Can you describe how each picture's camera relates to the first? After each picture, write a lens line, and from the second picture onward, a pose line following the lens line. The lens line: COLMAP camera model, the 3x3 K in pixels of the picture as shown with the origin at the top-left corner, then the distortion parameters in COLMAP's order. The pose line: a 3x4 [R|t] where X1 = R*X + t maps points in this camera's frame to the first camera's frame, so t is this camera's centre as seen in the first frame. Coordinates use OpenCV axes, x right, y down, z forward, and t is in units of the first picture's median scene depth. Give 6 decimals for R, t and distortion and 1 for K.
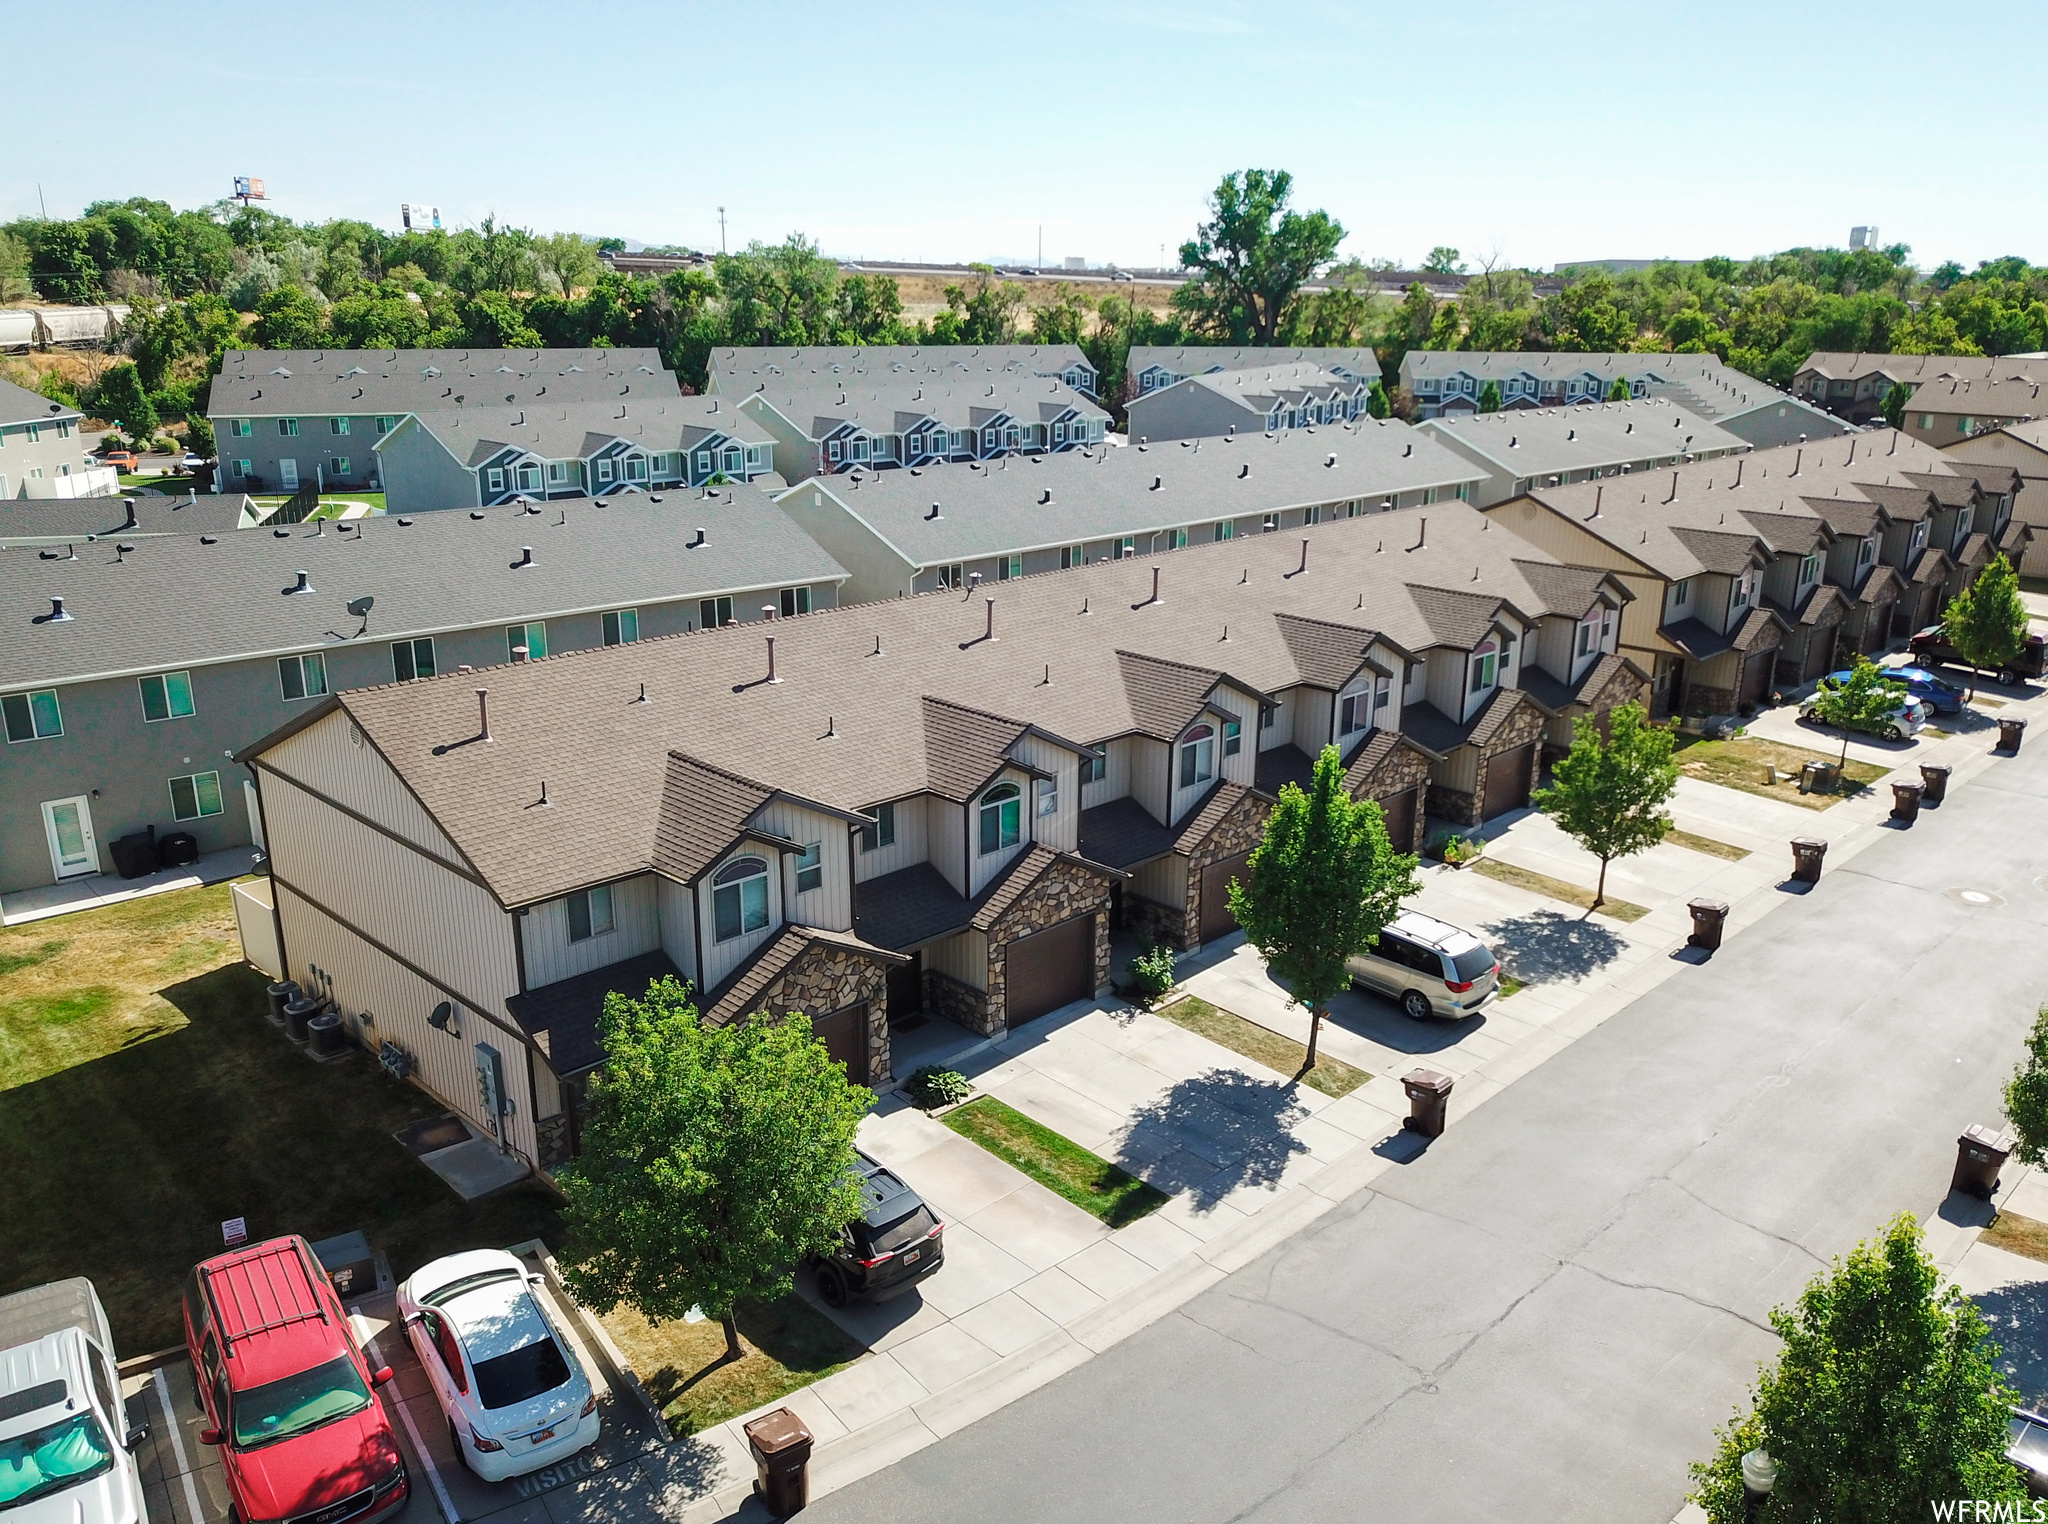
lens RADIAL K [[1549.5, 0, 1023.9], [0, 1549.5, 762.1], [0, 0, 1]] dist [-0.003243, -0.003431]
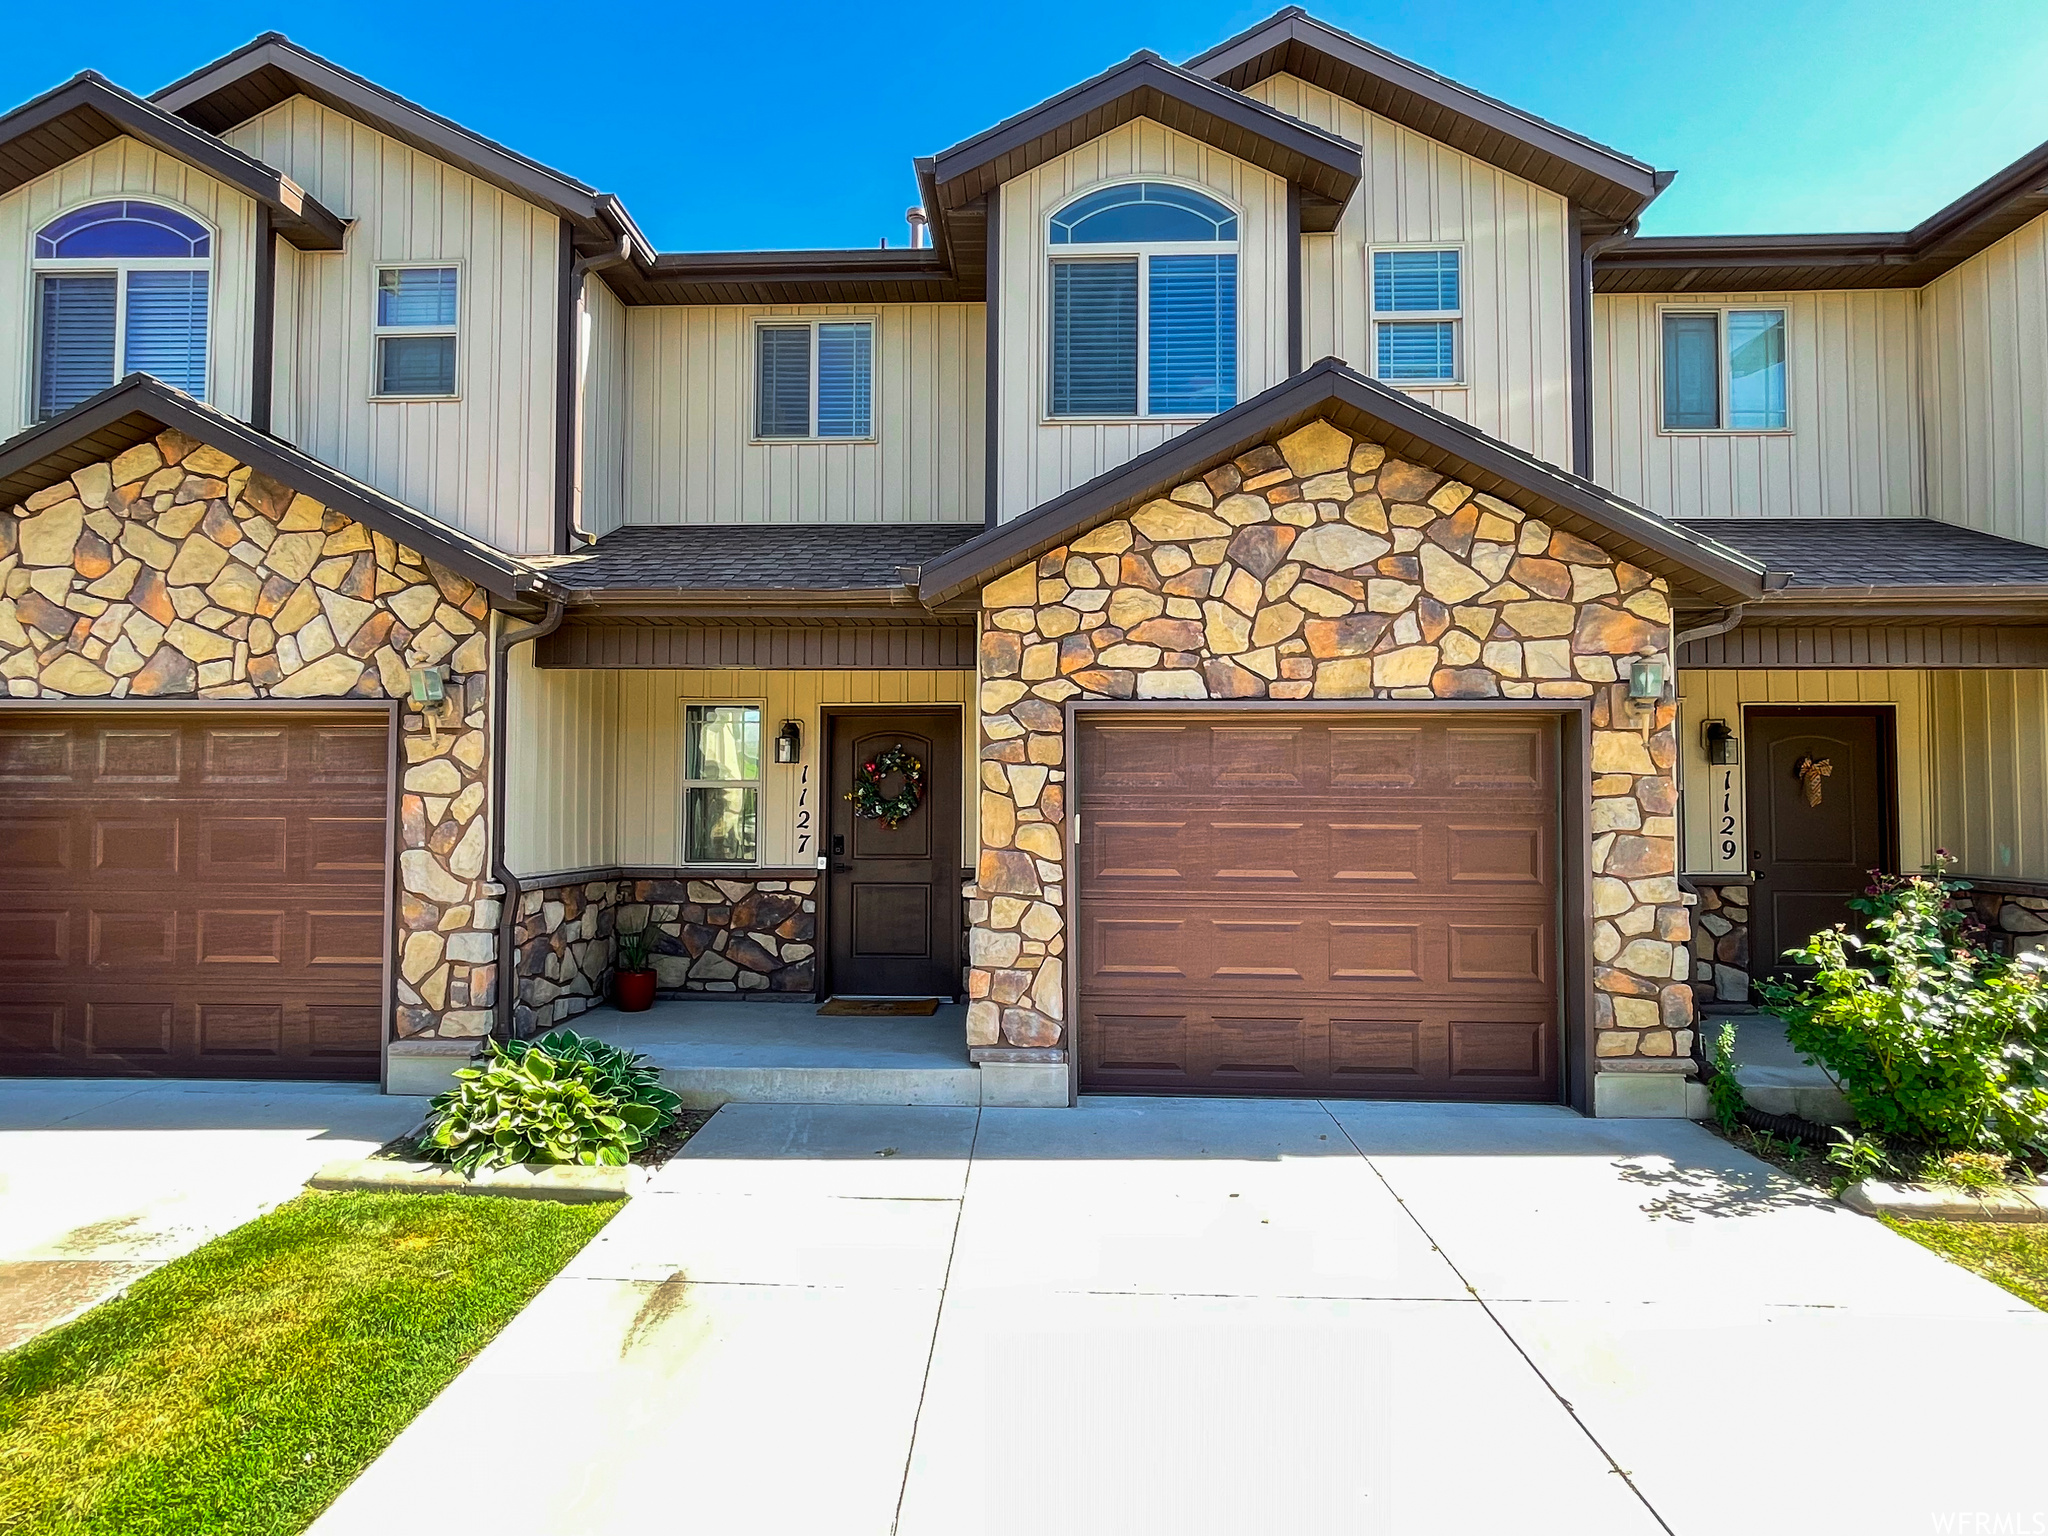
lens RADIAL K [[1079.0, 0, 1018.3], [0, 1079.0, 777.3], [0, 0, 1]] dist [-0.001809, -0.000300]
pose [[0.673458, -0.031253, -0.738564, 0.127026], [-0.215727, 0.947307, -0.236796, 0.189900], [0.707048, 0.318800, 0.631229, 0.961888]]
